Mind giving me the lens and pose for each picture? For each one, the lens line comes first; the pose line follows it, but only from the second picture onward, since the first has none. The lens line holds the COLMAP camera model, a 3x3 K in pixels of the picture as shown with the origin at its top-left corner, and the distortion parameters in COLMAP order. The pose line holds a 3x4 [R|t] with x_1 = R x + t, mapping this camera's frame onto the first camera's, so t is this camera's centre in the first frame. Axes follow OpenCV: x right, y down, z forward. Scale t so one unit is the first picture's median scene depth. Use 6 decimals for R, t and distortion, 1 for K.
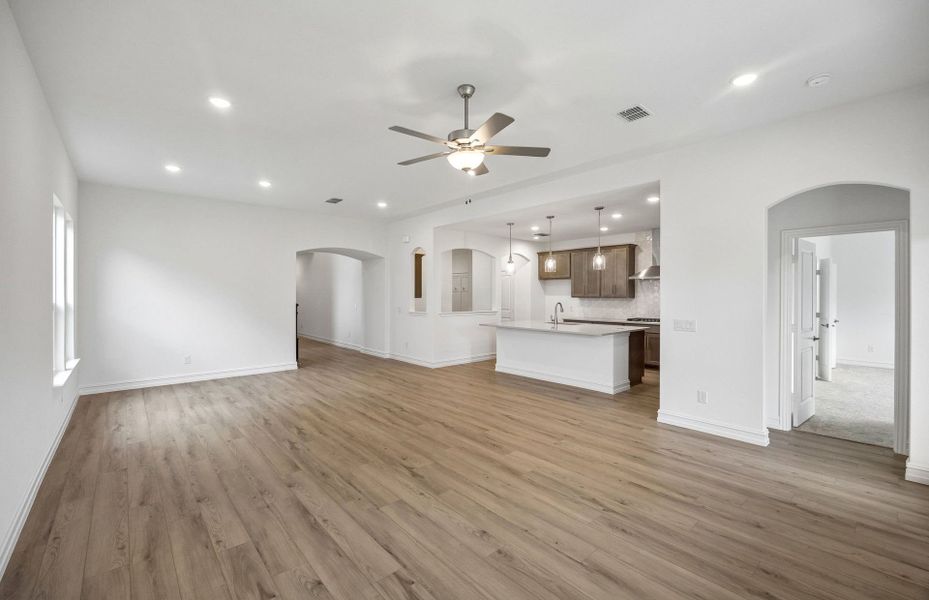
lens RADIAL K [[426.9, 0, 465.3], [0, 426.9, 295.6], [0, 0, 1]] dist [-0.001574, -0.000133]
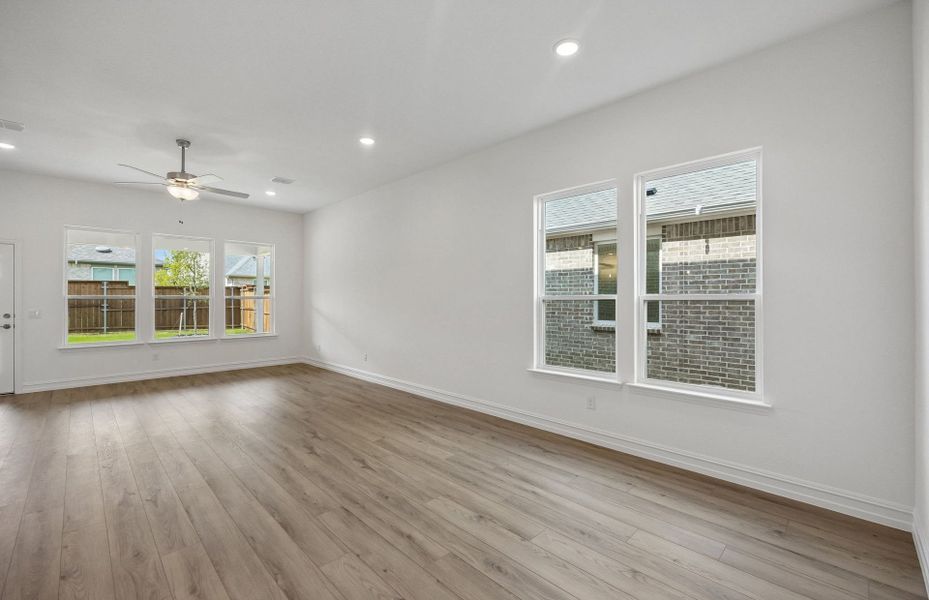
lens RADIAL K [[426.9, 0, 465.3], [0, 426.9, 295.6], [0, 0, 1]] dist [-0.001574, -0.000133]
pose [[-0.998260, 0.000552, -0.058959, -0.726046], [0.000789, 0.999992, -0.003981, 0.025765], [0.058957, -0.004021, -0.998252, 2.105149]]
